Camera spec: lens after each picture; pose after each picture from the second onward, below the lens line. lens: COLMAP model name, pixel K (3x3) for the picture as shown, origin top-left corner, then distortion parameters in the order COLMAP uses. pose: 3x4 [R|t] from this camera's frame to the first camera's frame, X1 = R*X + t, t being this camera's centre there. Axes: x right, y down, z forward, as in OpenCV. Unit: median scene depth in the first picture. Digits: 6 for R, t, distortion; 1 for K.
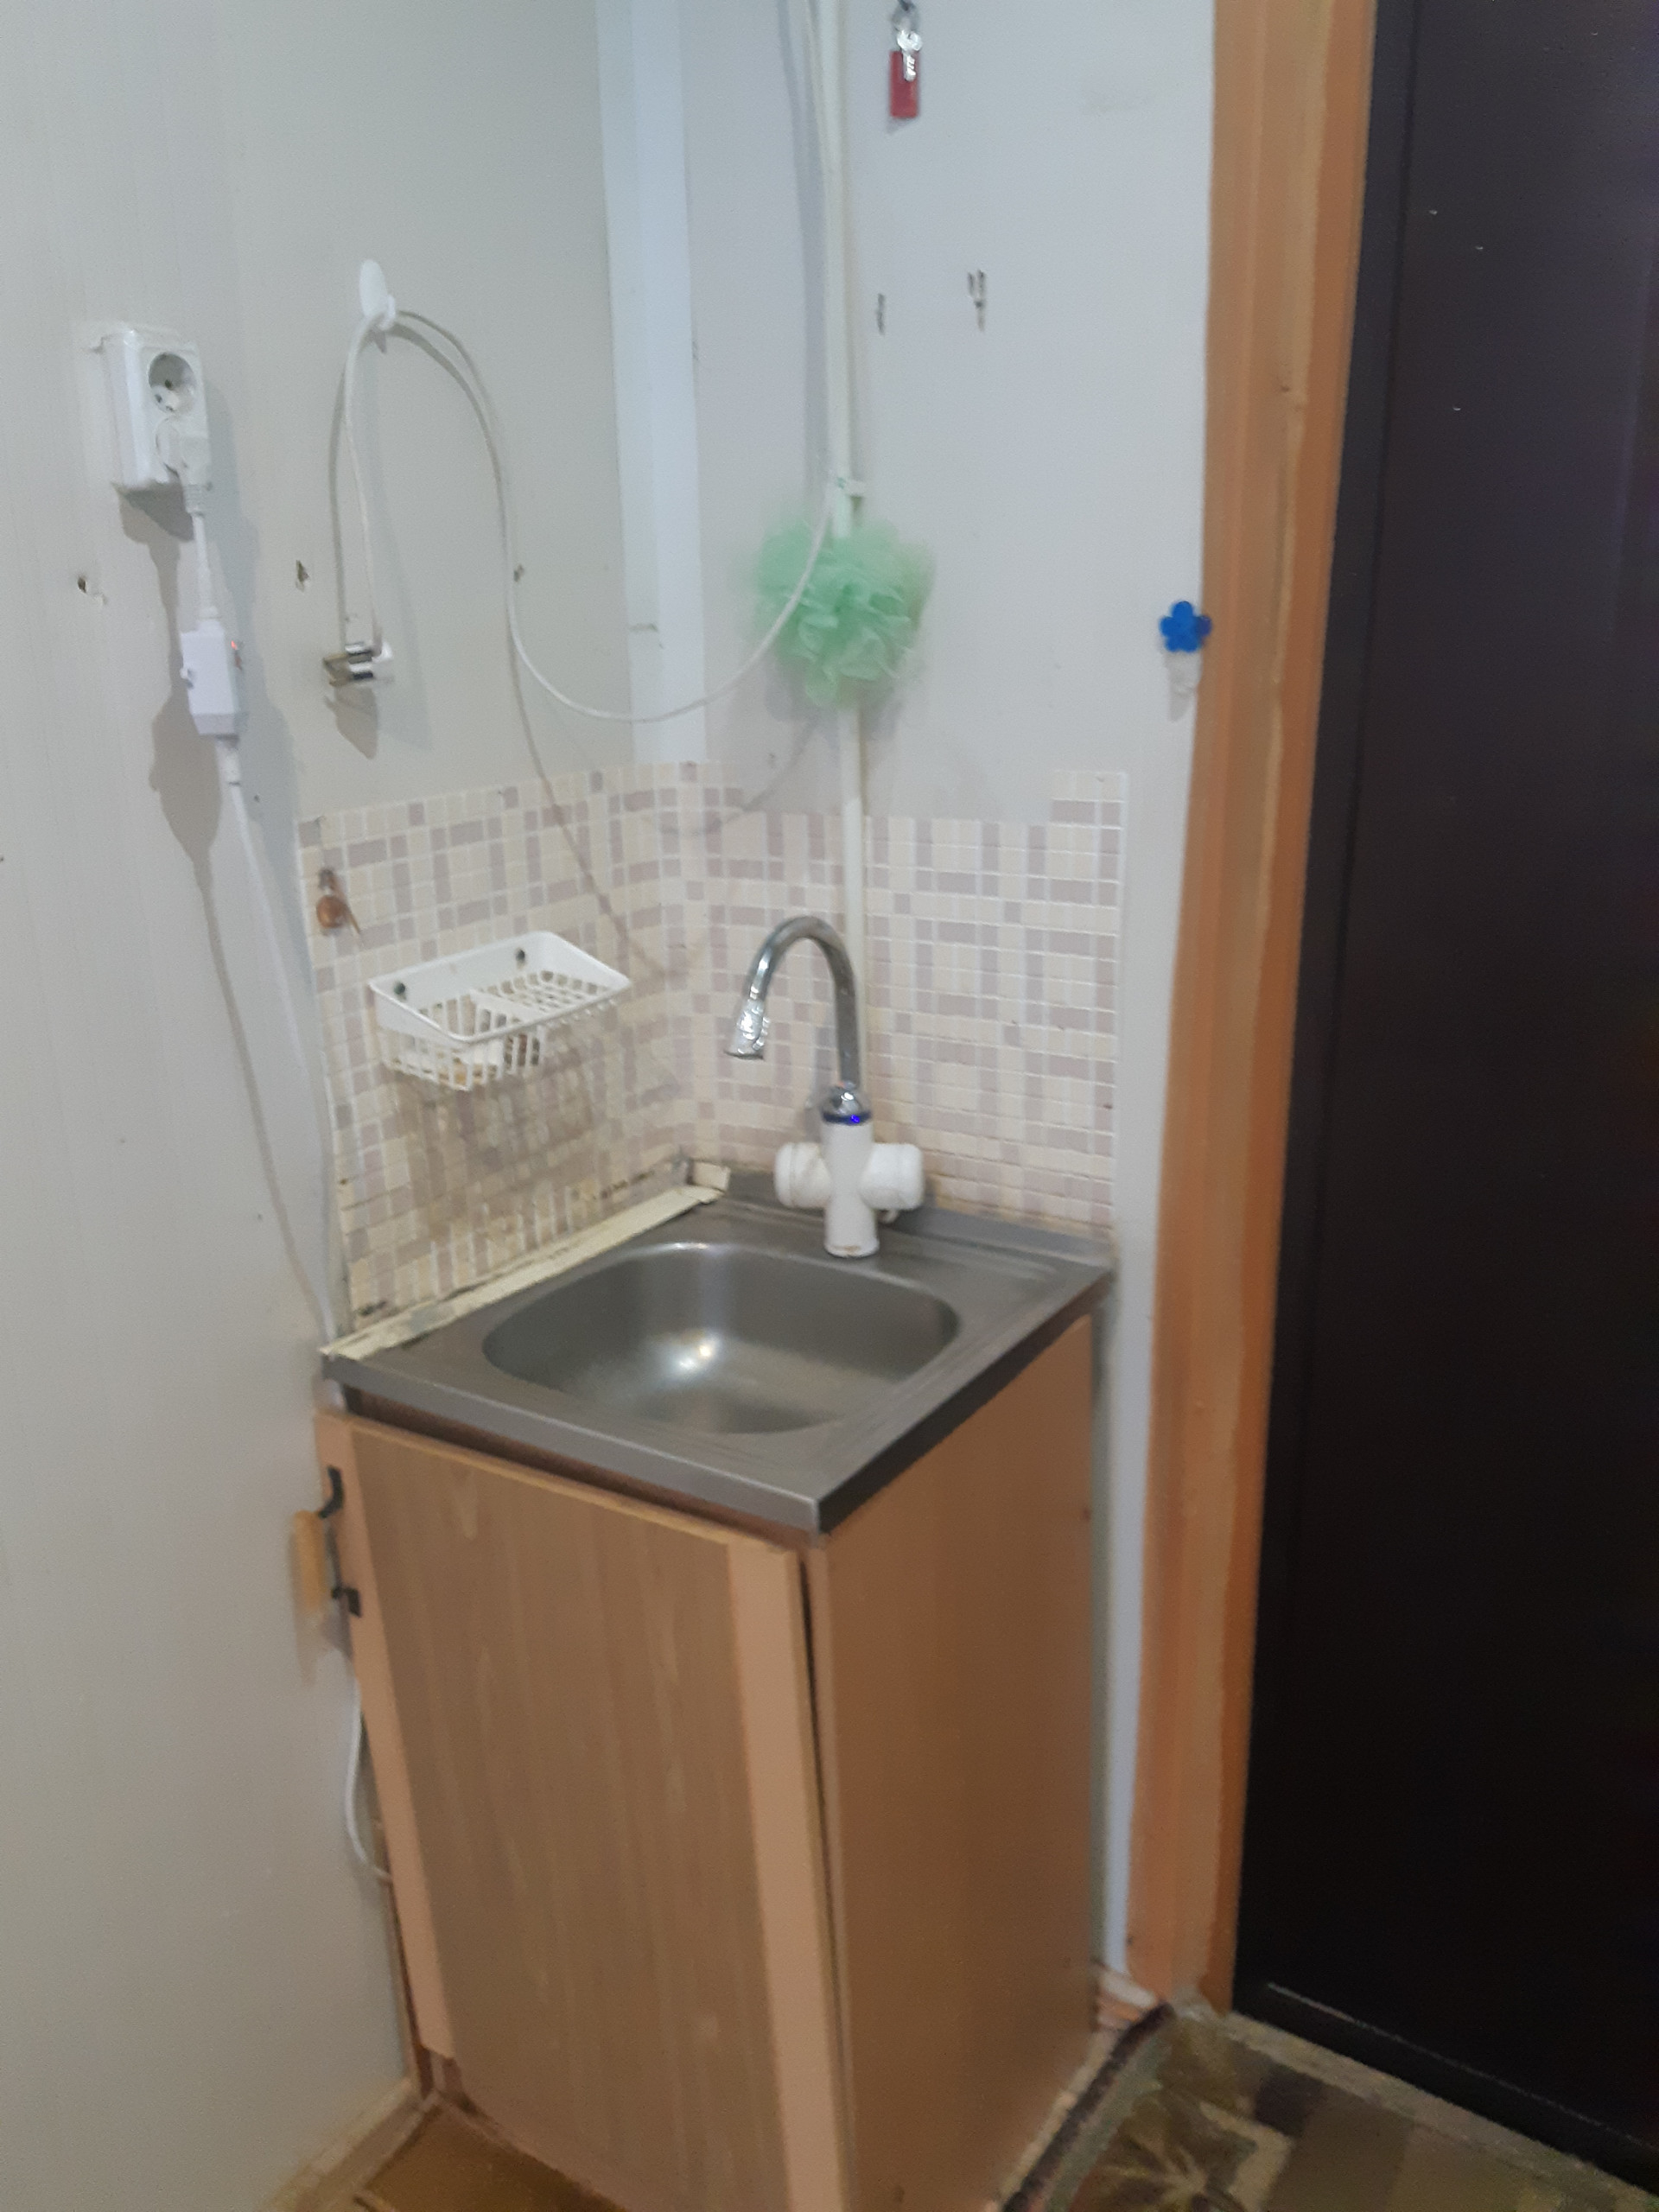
lens RADIAL K [[1680.9, 0, 833.7], [0, 1680.9, 1073.7], [0, 0, 1]] dist [0.069839, -0.160626]
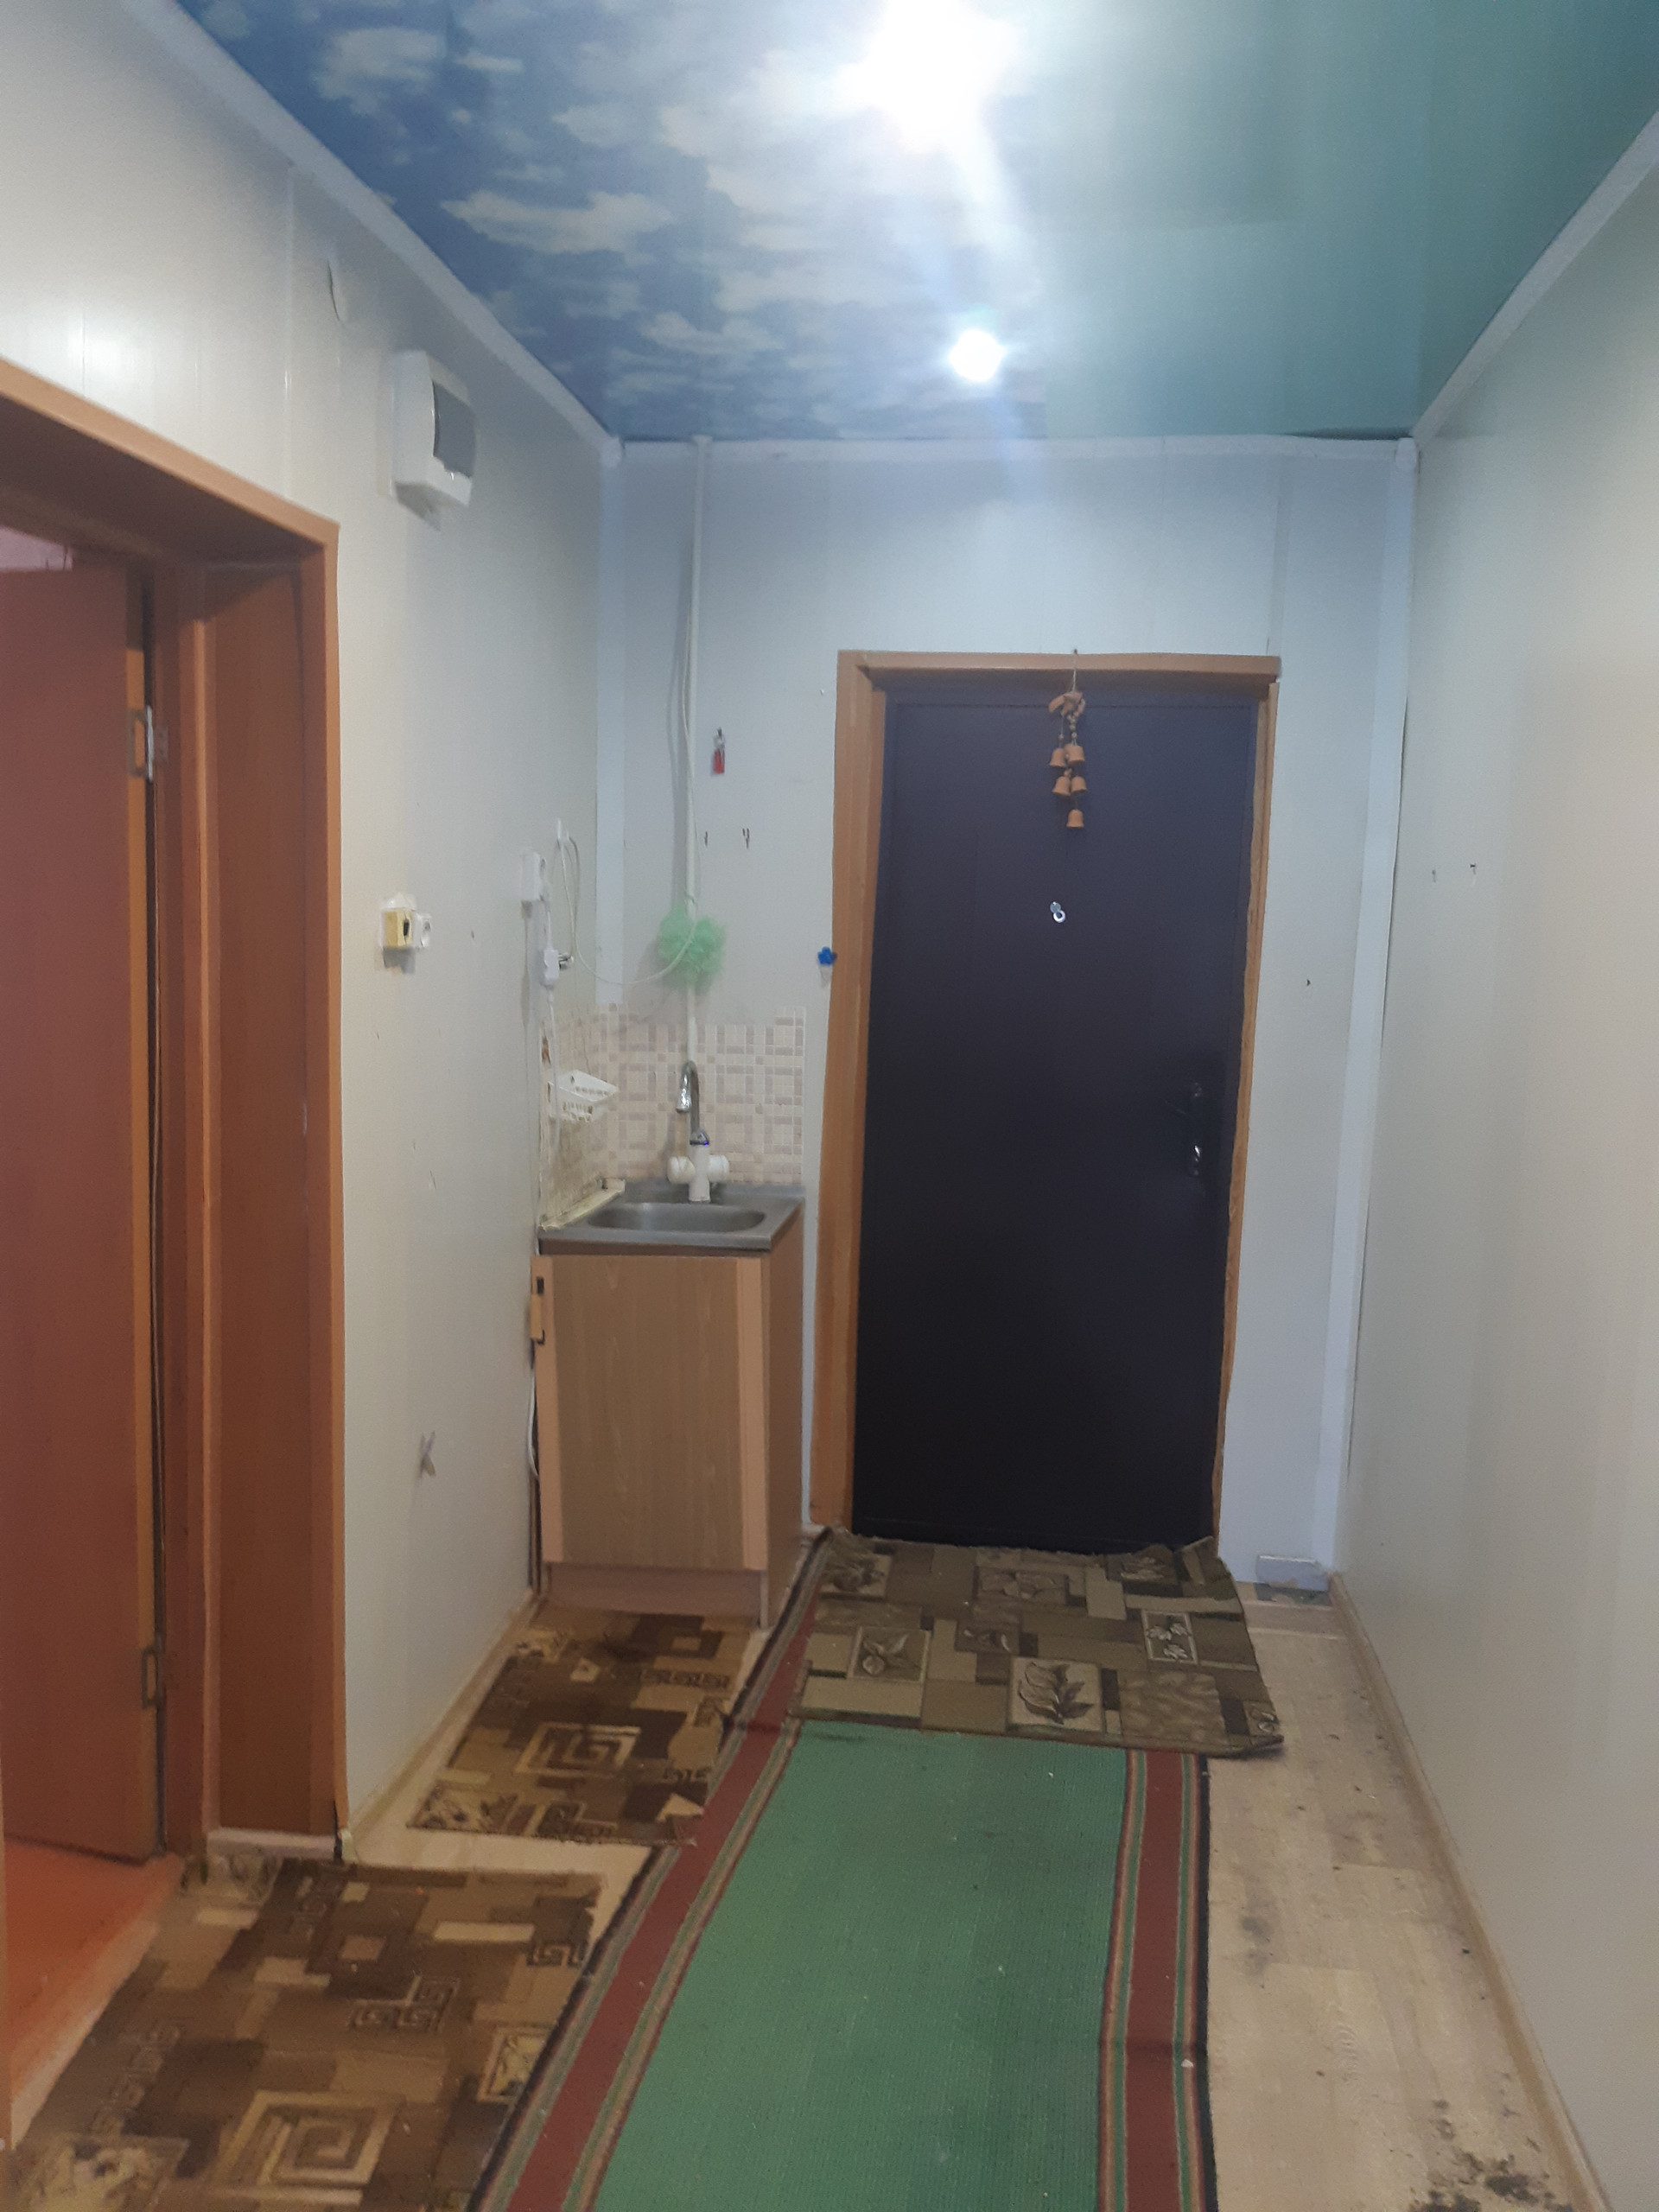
lens RADIAL K [[1764.5, 0, 829.5], [0, 1764.5, 1106.0], [0, 0, 1]] dist [0.003294, 0.009120]
pose [[0.897644, -0.011105, 0.440581, -0.957644], [0.080507, 0.986994, -0.139147, 0.345154], [-0.433305, 0.160374, 0.886863, -1.383551]]
